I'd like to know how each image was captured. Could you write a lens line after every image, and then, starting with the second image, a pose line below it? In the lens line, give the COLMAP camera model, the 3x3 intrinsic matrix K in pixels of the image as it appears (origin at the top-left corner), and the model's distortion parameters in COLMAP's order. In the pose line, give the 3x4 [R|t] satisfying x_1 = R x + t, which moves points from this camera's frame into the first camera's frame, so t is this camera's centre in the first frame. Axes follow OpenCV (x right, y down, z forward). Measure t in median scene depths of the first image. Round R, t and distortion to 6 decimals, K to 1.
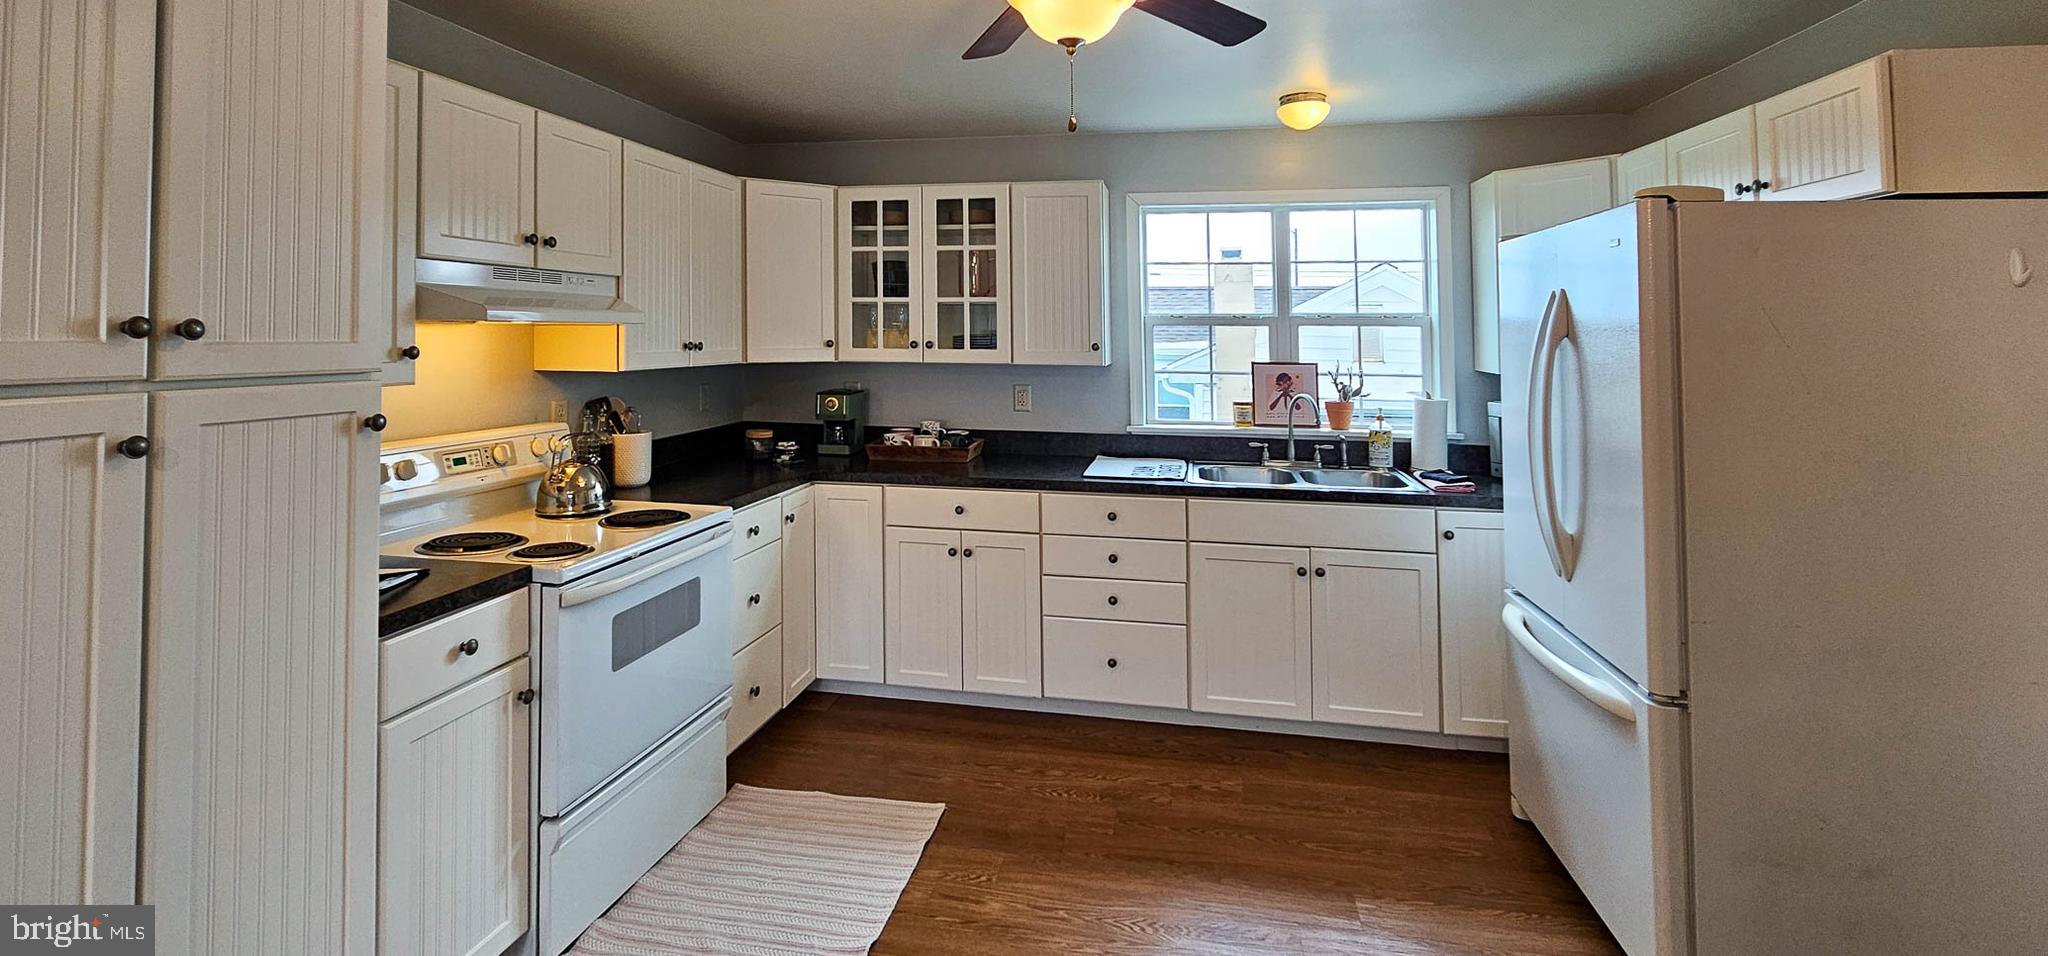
lens RADIAL K [[924.3, 0, 1024.0], [0, 924.3, 478.0], [0, 0, 1]] dist [-0.001406, -0.000063]
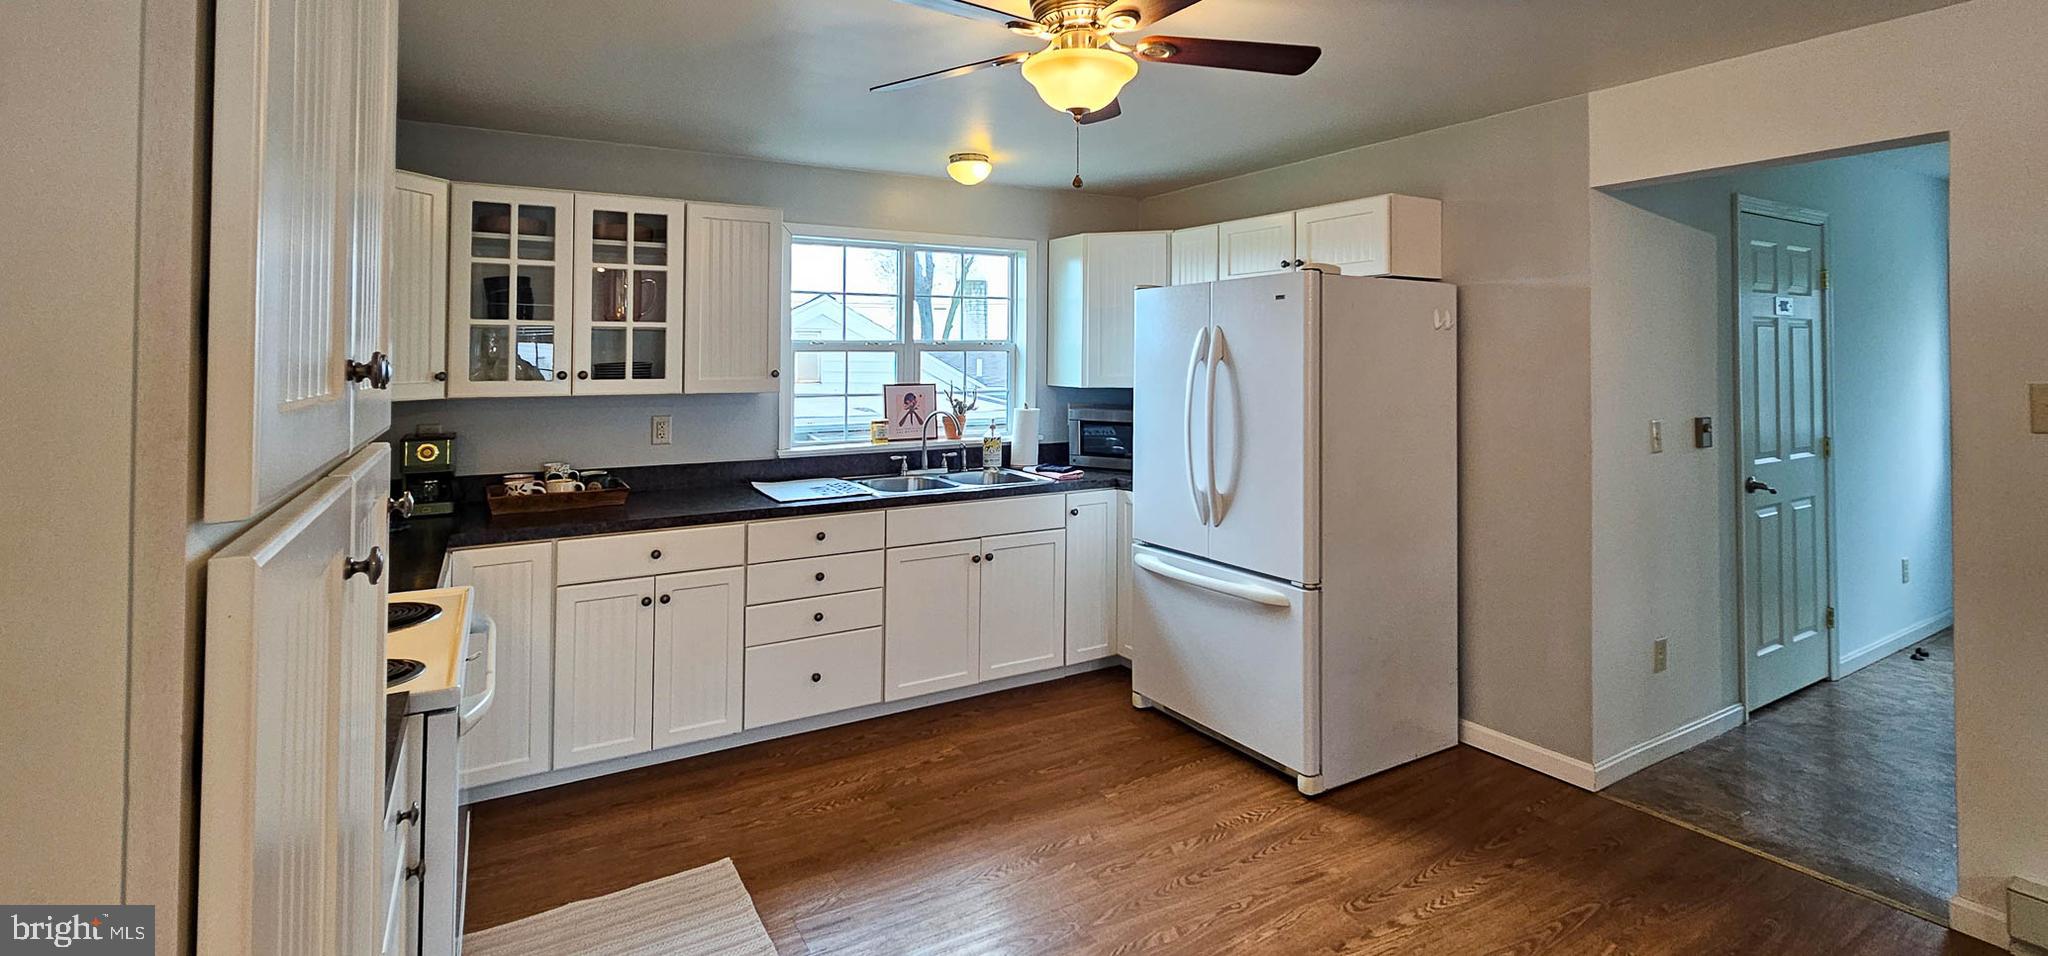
lens RADIAL K [[878.5, 0, 1023.0], [0, 878.5, 519.1], [0, 0, 1]] dist [0.002064, 0.000159]
pose [[0.747682, -0.129245, 0.651359, -0.358062], [0.110927, 0.991403, 0.069388, -0.019972], [-0.654727, 0.020373, 0.755591, 0.096060]]
